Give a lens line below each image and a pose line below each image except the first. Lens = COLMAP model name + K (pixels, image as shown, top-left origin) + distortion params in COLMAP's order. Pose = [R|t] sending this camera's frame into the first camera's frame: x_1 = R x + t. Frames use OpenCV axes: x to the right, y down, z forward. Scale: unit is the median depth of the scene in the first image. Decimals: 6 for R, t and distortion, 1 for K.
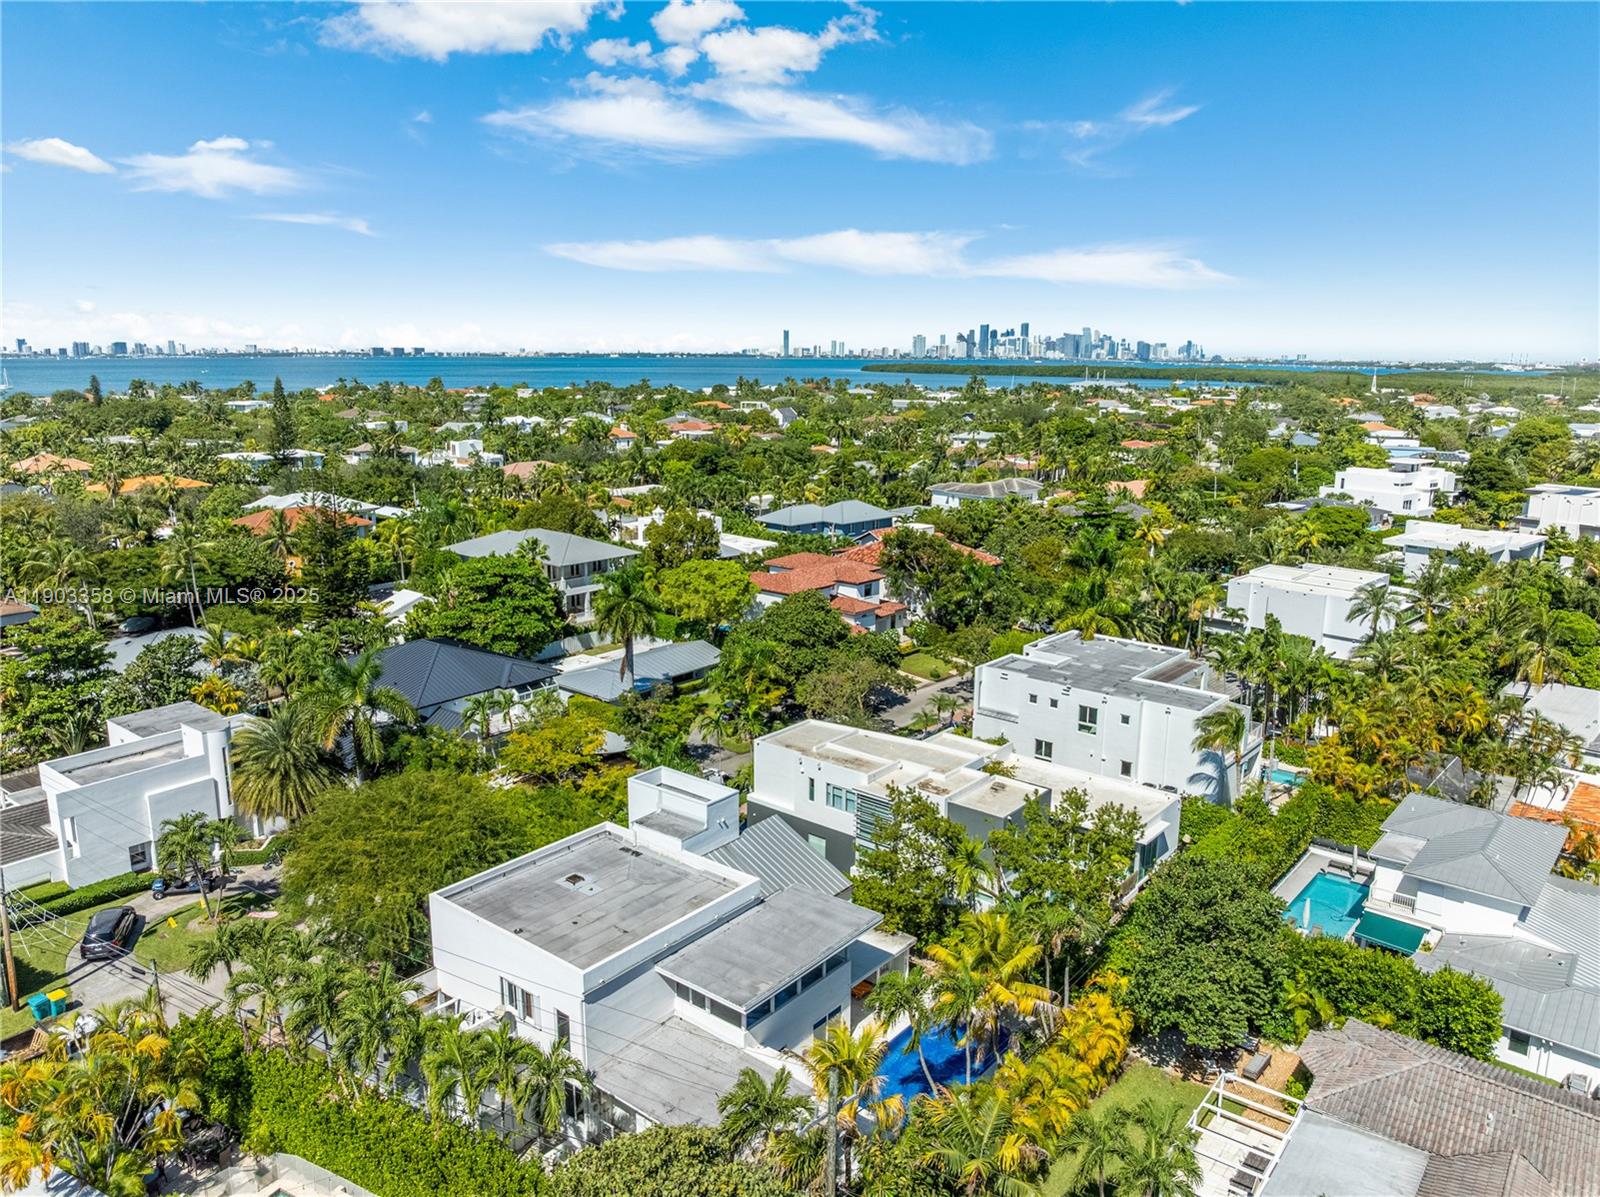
lens RADIAL K [[1128.8, 0, 797.2], [0, 1128.8, 598.5], [0, 0, 1]] dist [-0.052388, 0.027459]
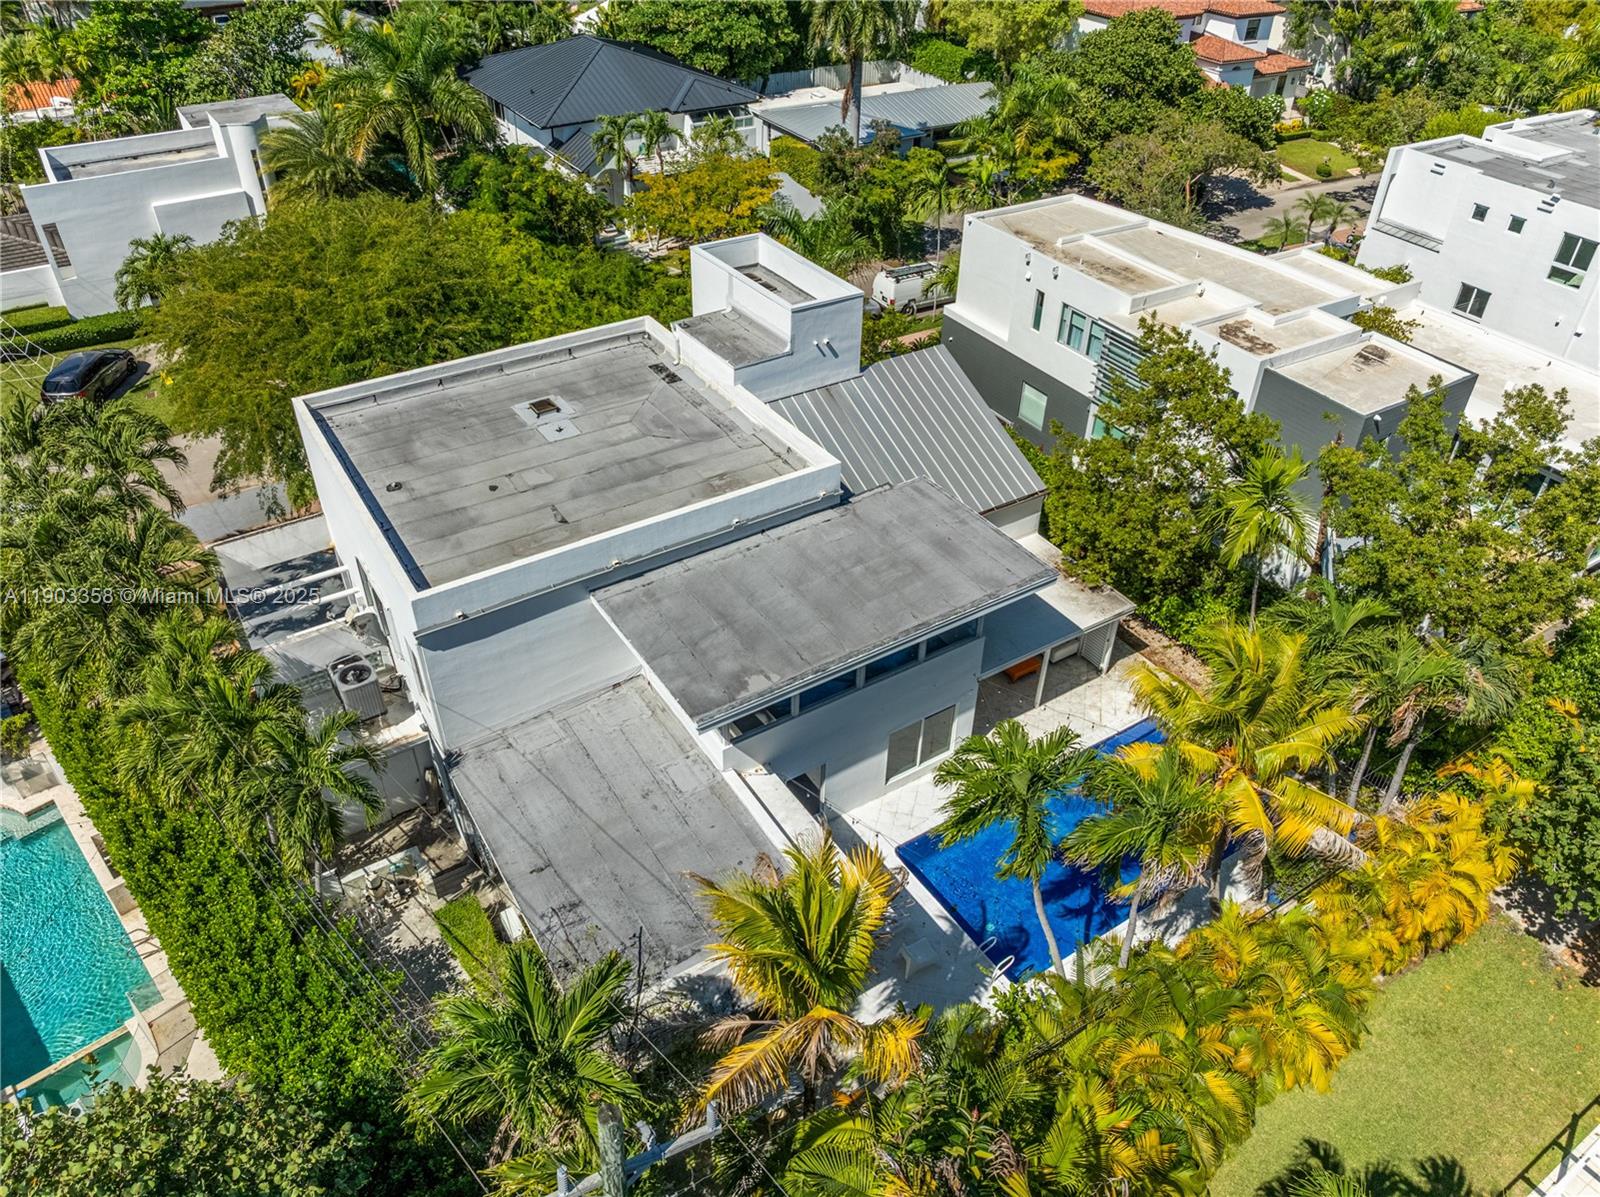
lens RADIAL K [[1128.8, 0, 797.3], [0, 1128.8, 595.6], [0, 0, 1]] dist [-0.052388, 0.027459]
pose [[0.947137, 0.200165, -0.250731, 0.056485], [-0.076595, 0.899984, 0.429142, 0.047984], [0.311553, -0.387251, 0.867739, 0.307584]]
